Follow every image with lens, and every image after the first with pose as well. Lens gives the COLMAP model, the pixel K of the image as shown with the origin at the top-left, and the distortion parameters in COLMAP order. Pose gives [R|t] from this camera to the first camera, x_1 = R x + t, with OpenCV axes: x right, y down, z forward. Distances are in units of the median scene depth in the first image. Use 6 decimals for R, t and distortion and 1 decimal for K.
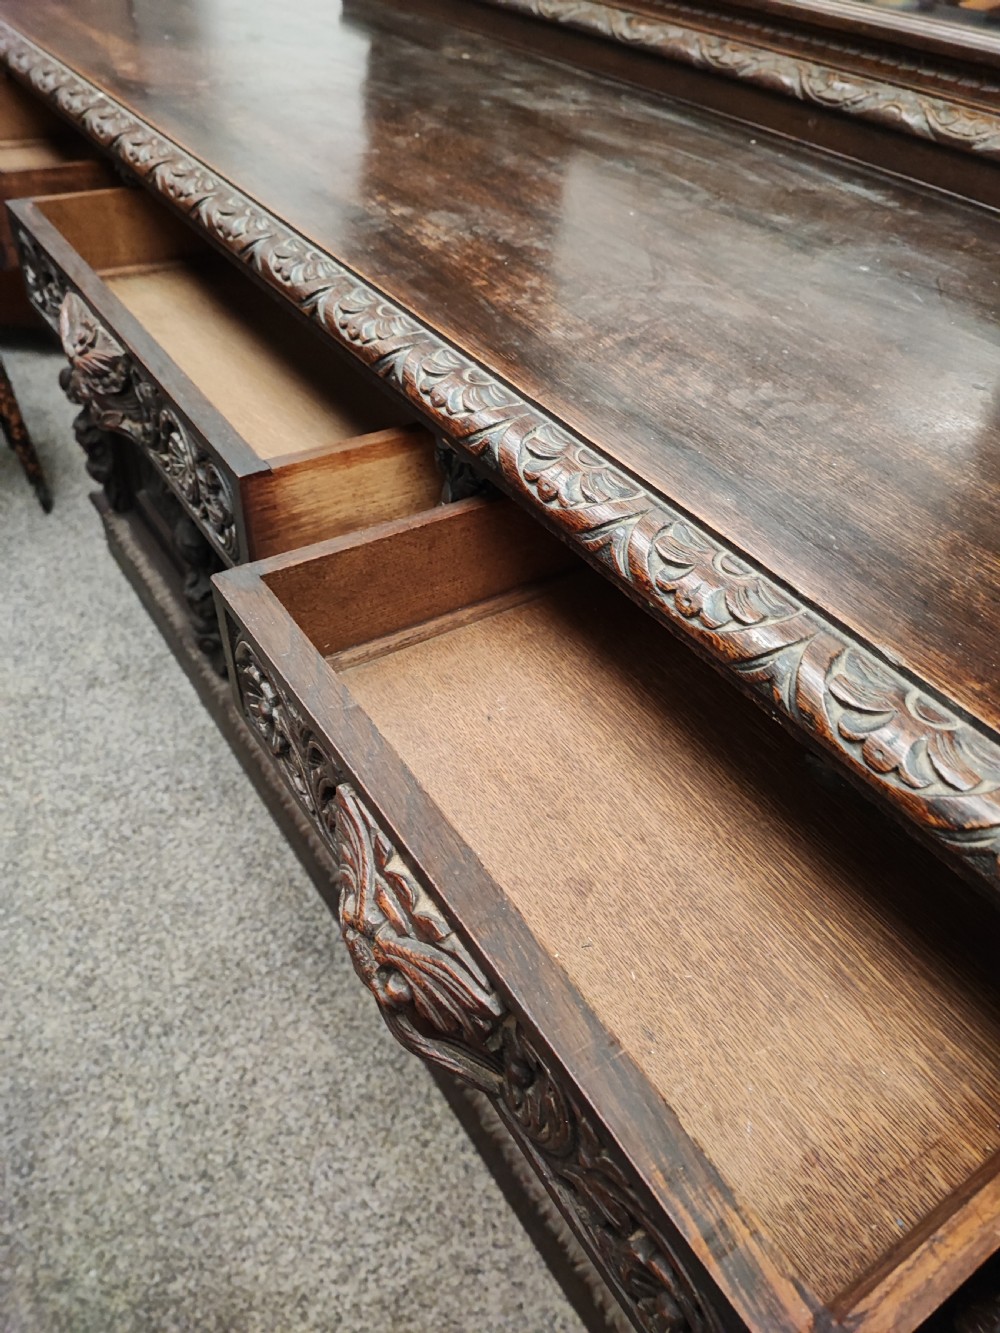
lens RADIAL K [[994.9, 0, 498.1], [0, 994.9, 635.2], [0, 0, 1]] dist [0.005351, -0.002728]
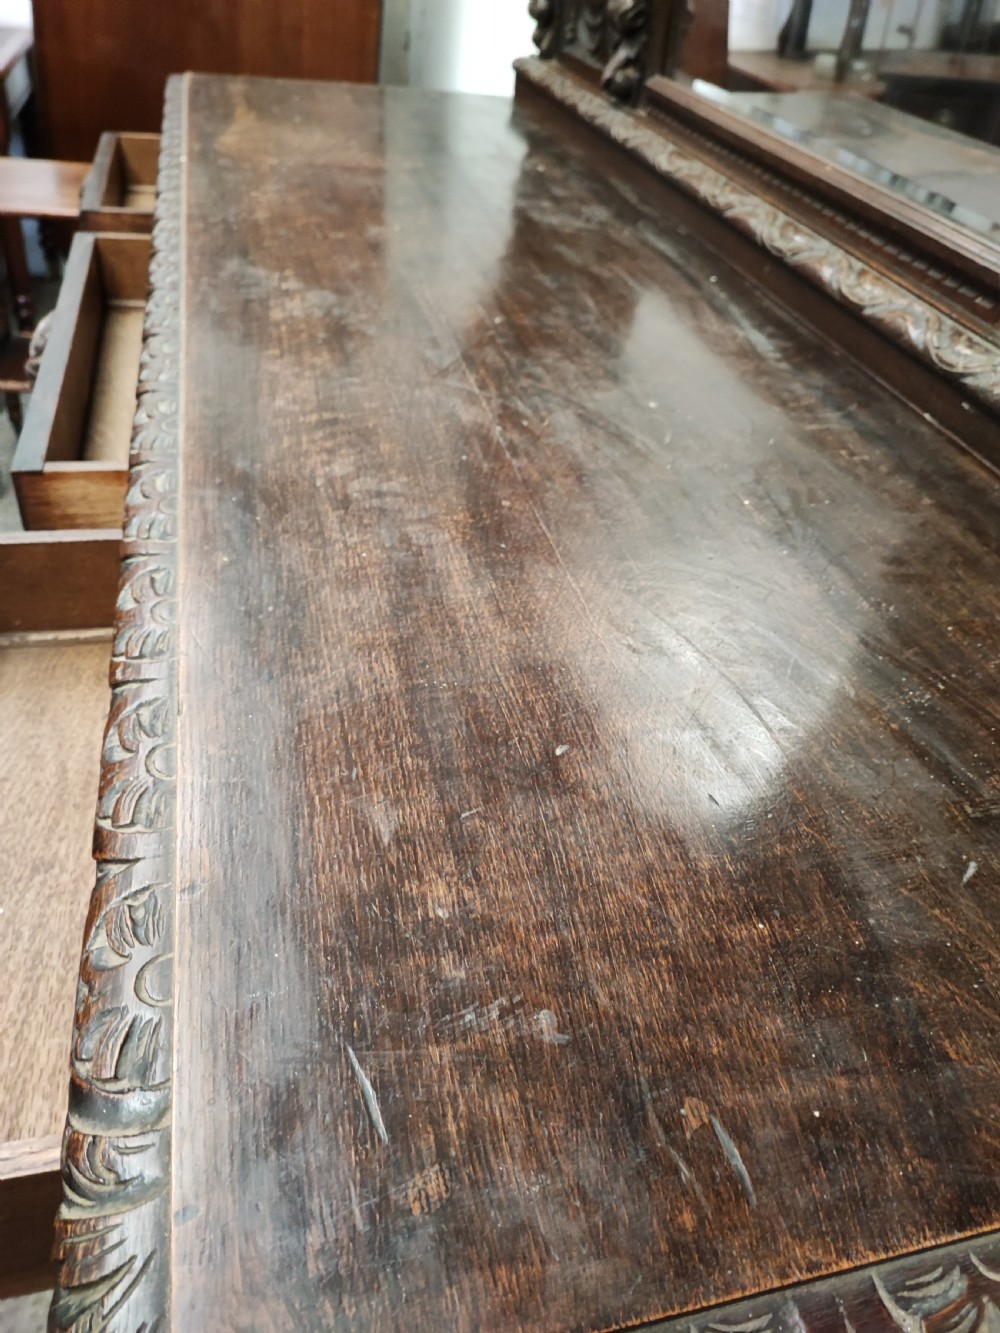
lens RADIAL K [[985.1, 0, 495.7], [0, 985.1, 671.0], [0, 0, 1]] dist [-0.004219, -0.007910]
pose [[0.941219, 0.239049, -0.238667, 0.536005], [-0.251753, 0.967499, -0.023780, -0.045149], [0.225225, 0.082467, 0.970810, 0.022099]]
